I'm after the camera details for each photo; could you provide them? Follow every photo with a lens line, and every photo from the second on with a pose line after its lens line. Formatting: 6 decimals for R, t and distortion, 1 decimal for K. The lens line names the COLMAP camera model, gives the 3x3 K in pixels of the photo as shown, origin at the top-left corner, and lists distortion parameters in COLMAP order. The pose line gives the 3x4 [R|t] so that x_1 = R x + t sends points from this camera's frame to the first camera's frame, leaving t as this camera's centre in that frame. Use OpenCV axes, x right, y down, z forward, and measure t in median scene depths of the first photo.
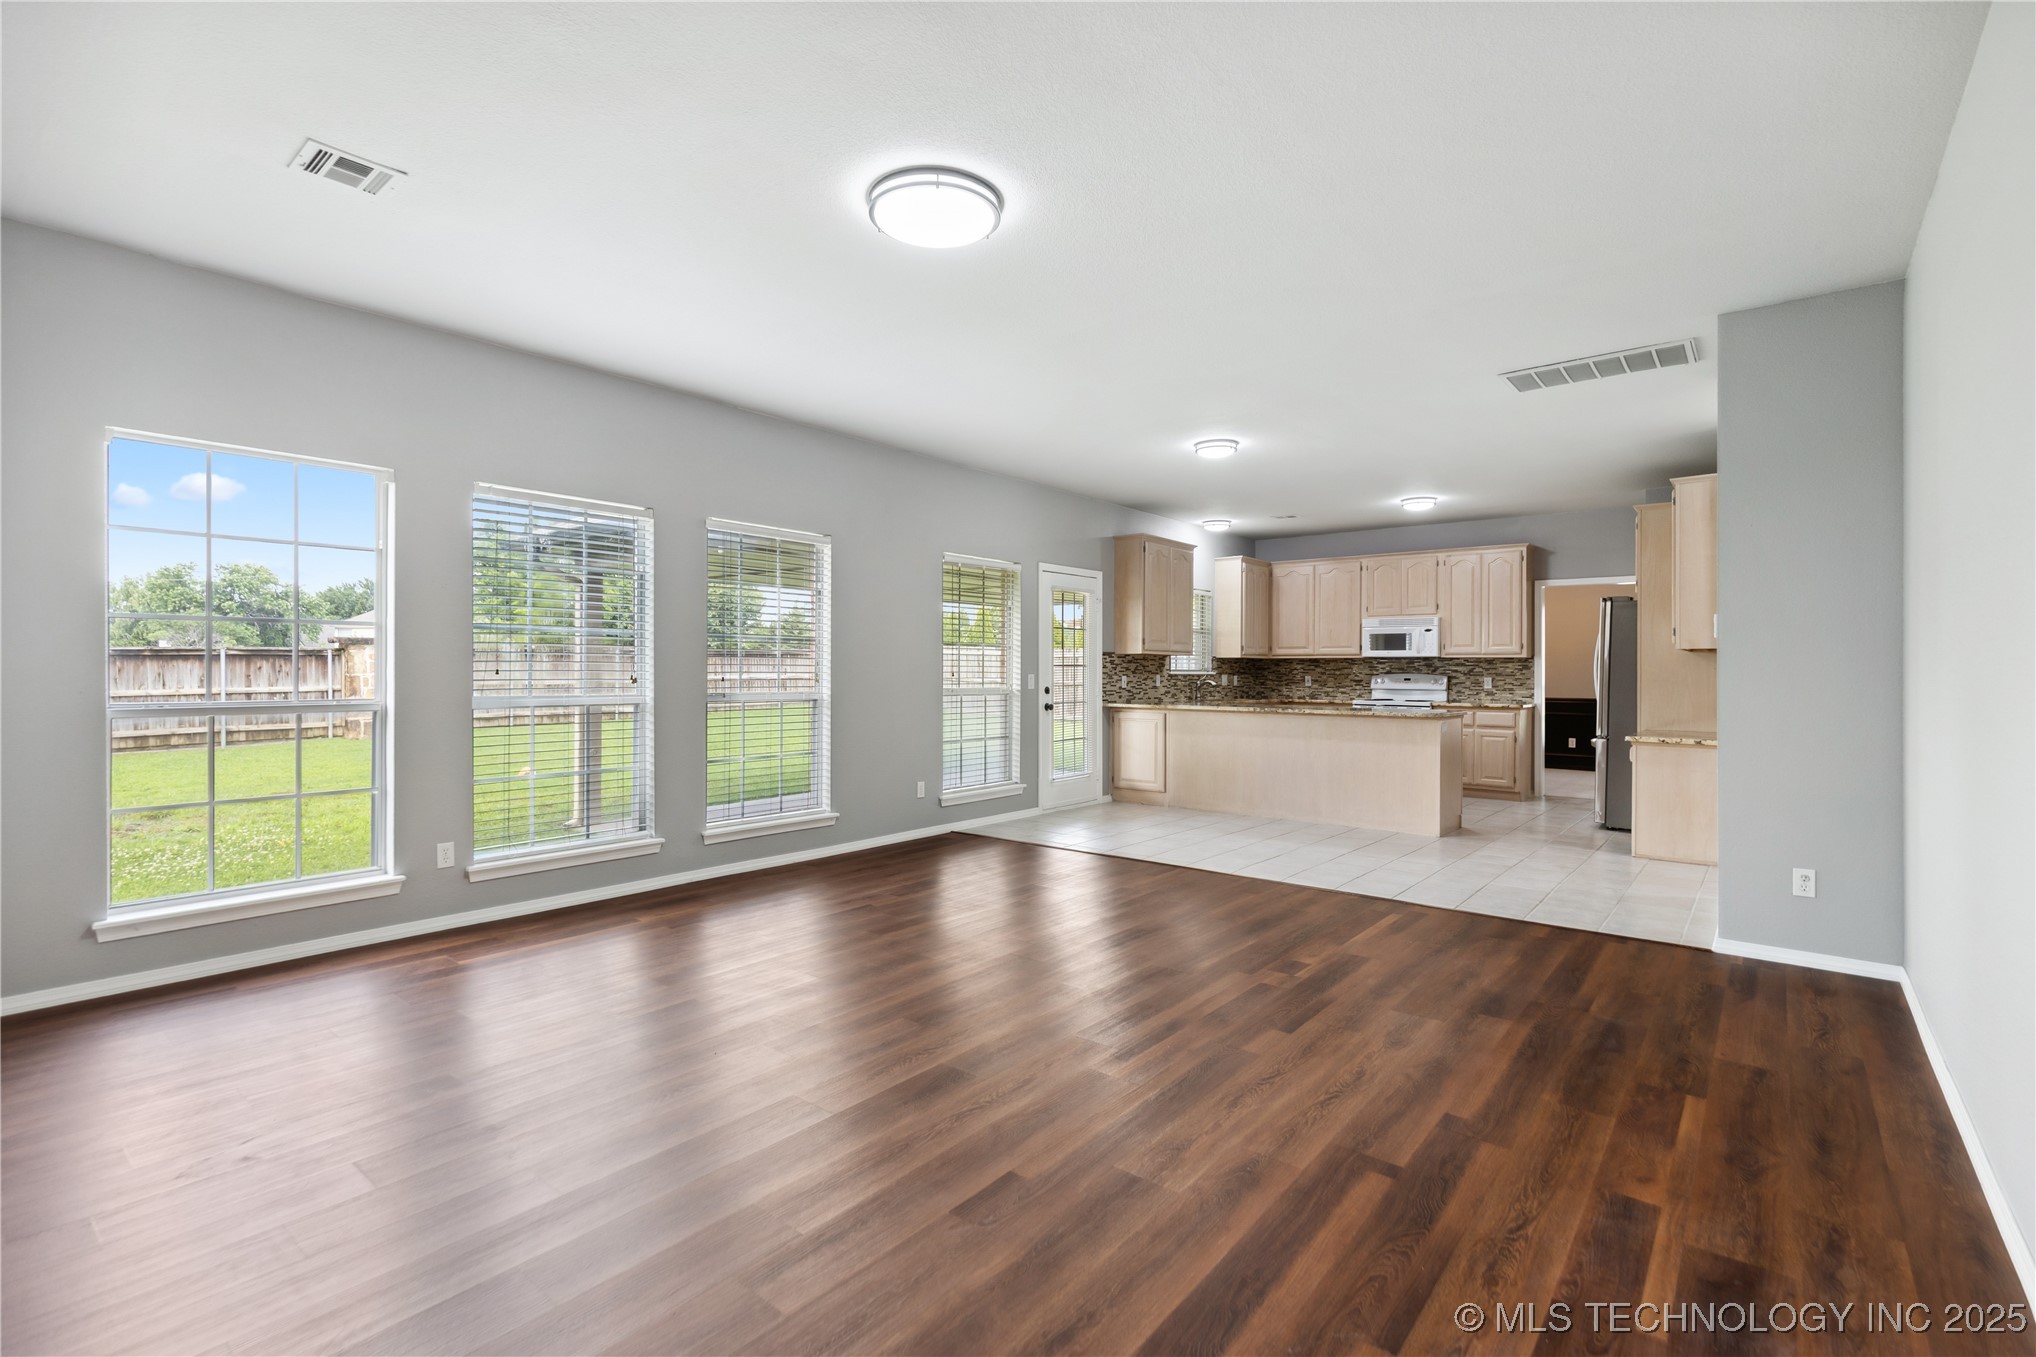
lens RADIAL K [[938.5, 0, 1054.4], [0, 938.5, 688.5], [0, 0, 1]] dist [0.000621, -0.000348]
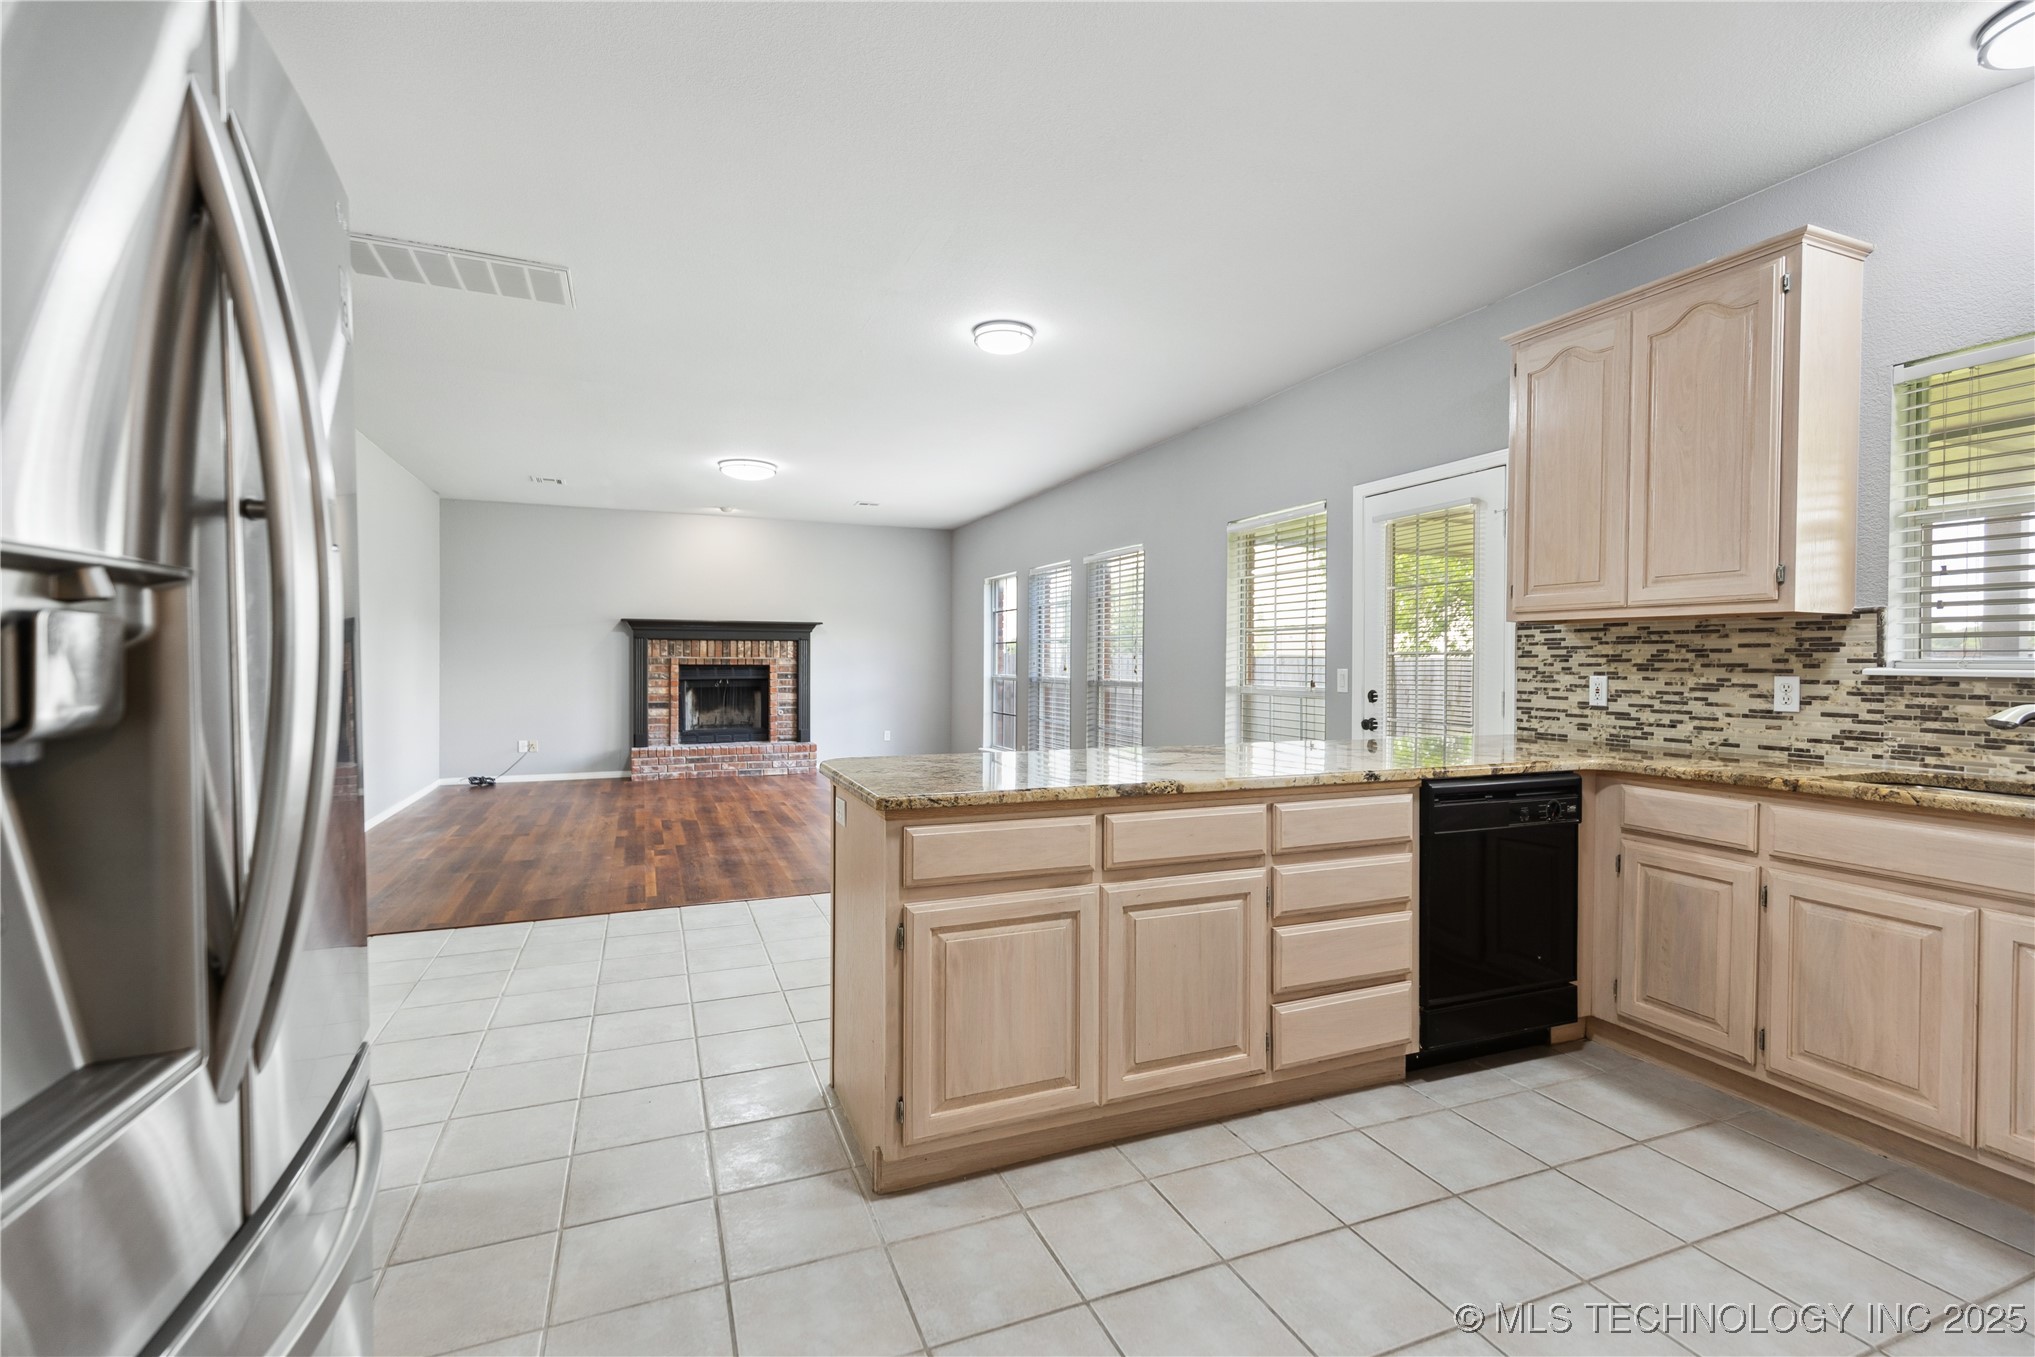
lens RADIAL K [[915.0, 0, 999.7], [0, 915.0, 669.0], [0, 0, 1]] dist [-0.011741, -0.000148]
pose [[-0.519779, 0.000790, -0.854301, 1.459226], [-0.022873, 0.999628, 0.014841, -0.044043], [0.853995, 0.027255, -0.519567, 2.641908]]
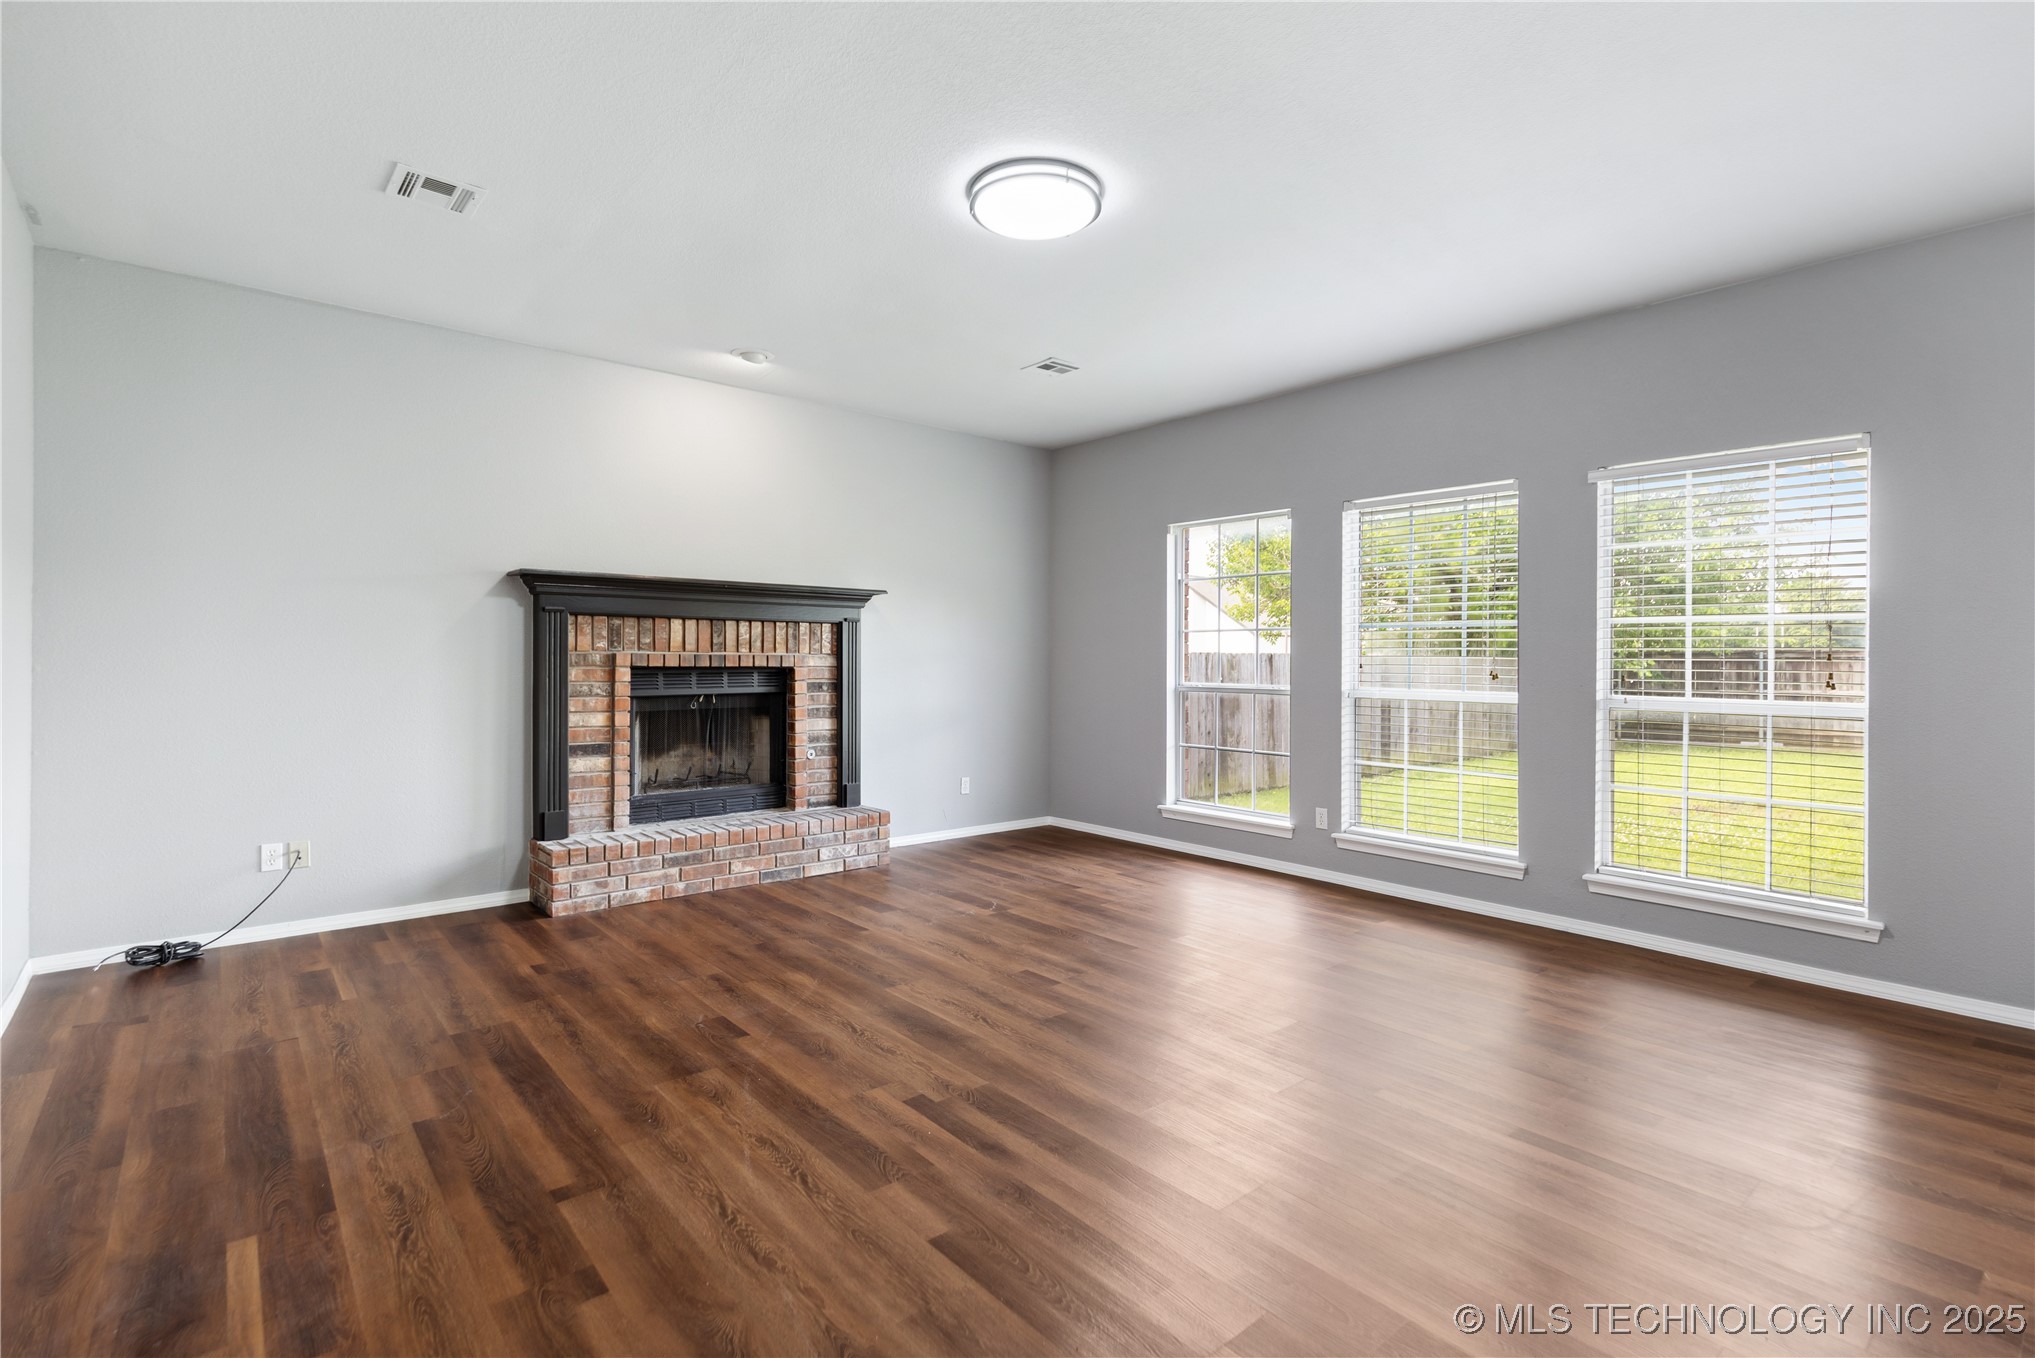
lens RADIAL K [[945.0, 0, 993.9], [0, 945.0, 661.3], [0, 0, 1]] dist [0.001769, 0.000250]
pose [[-0.224016, -0.002399, -0.974582, 0.824718], [-0.026880, 0.999632, 0.003717, -0.020636], [0.974215, 0.027029, -0.223998, 1.130322]]
